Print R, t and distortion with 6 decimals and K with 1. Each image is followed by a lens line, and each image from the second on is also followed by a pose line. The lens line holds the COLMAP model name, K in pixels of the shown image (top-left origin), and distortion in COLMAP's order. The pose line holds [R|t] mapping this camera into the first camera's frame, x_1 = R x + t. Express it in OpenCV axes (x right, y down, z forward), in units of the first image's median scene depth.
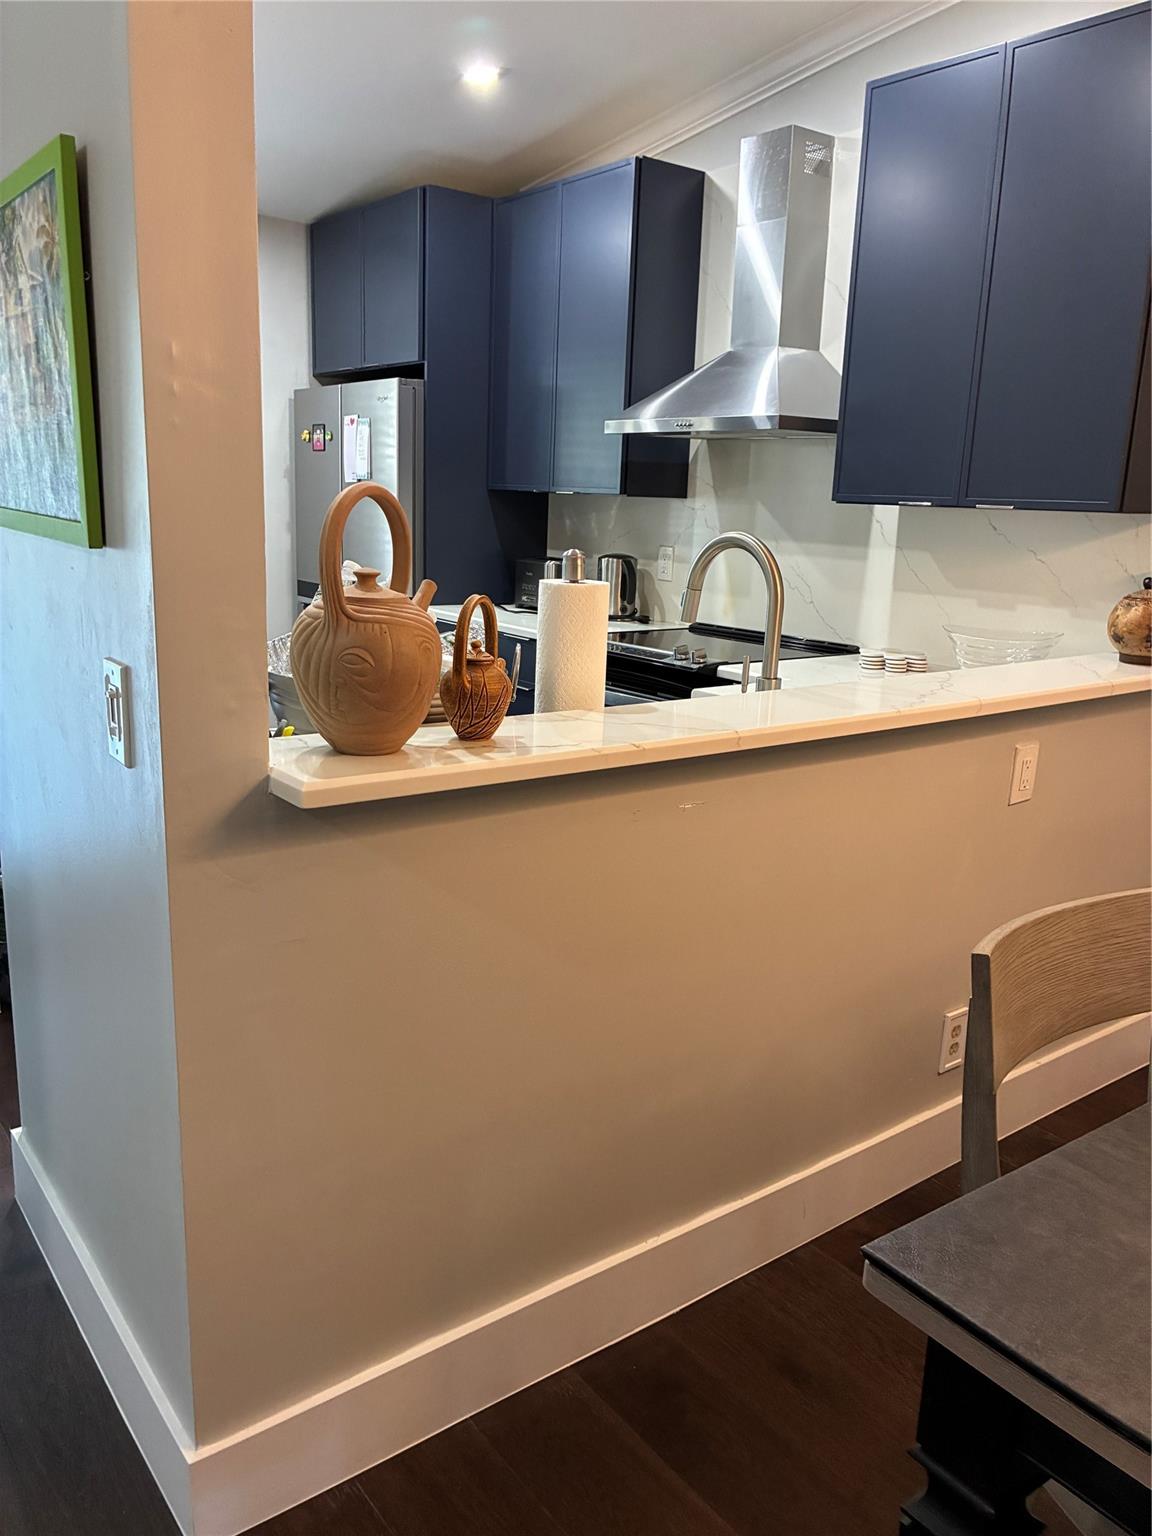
lens RADIAL K [[1170.1, 0, 623.7], [0, 1170.1, 774.2], [0, 0, 1]] dist [0.046193, -0.057785]
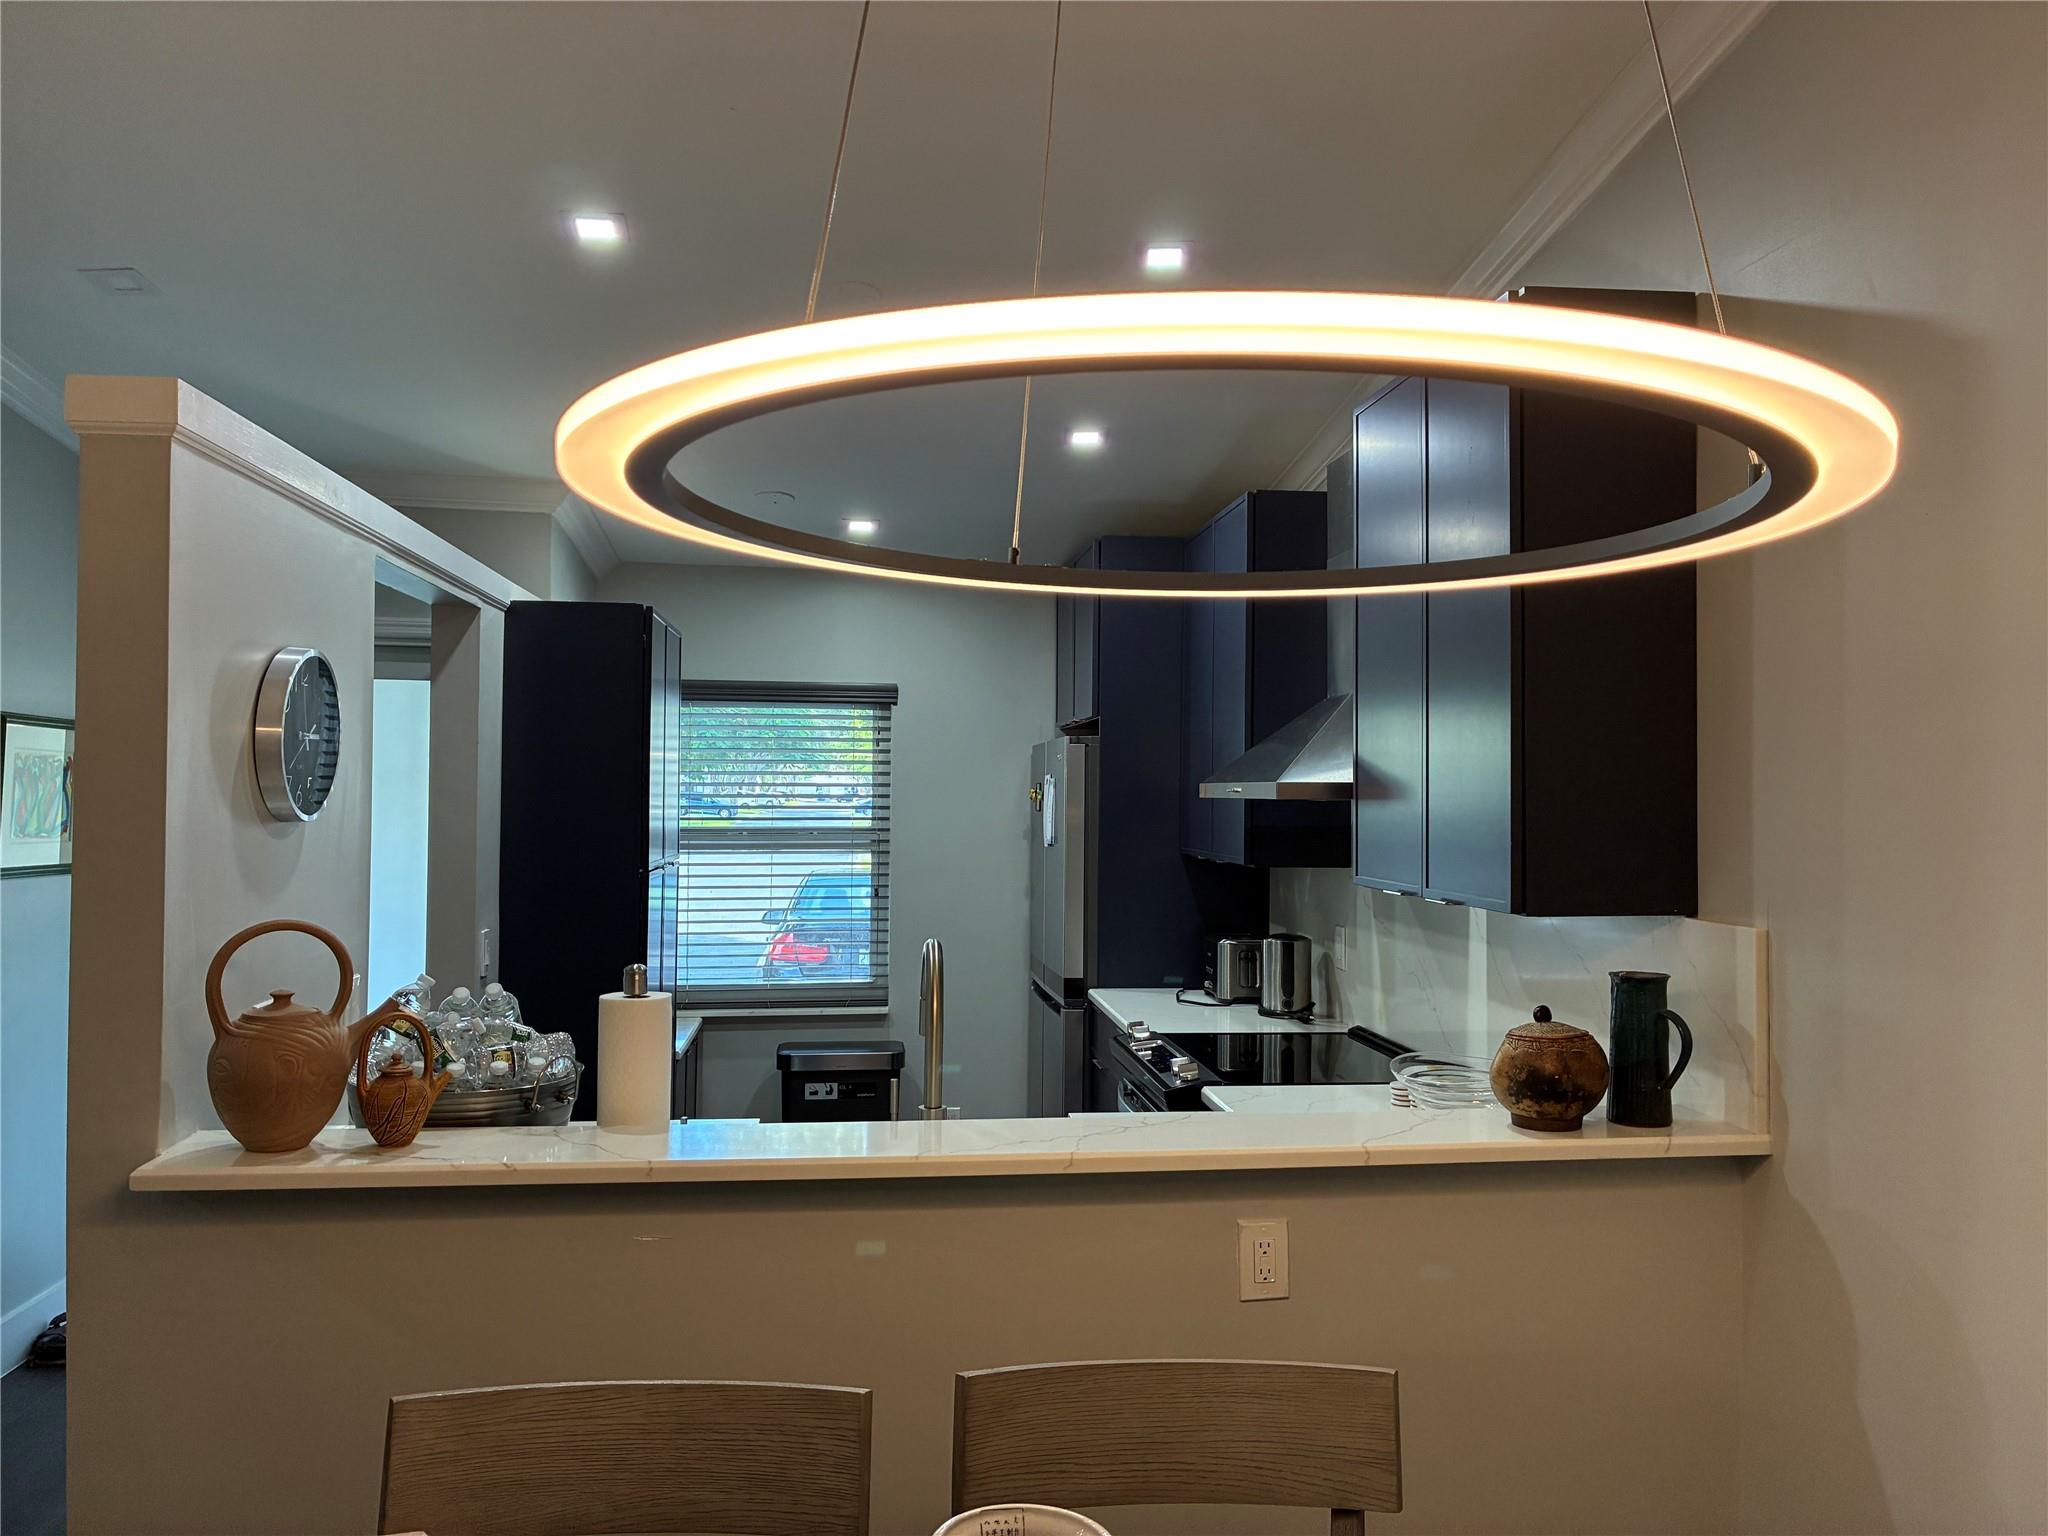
lens RADIAL K [[1560.1, 0, 1028.3], [0, 1560.1, 773.3], [0, 0, 1]] dist [0.046193, -0.057785]
pose [[0.854914, -0.034408, -0.517627, 0.938187], [-0.101048, 0.967641, -0.231213, -0.070136], [0.508833, 0.249972, 0.823773, 0.010387]]
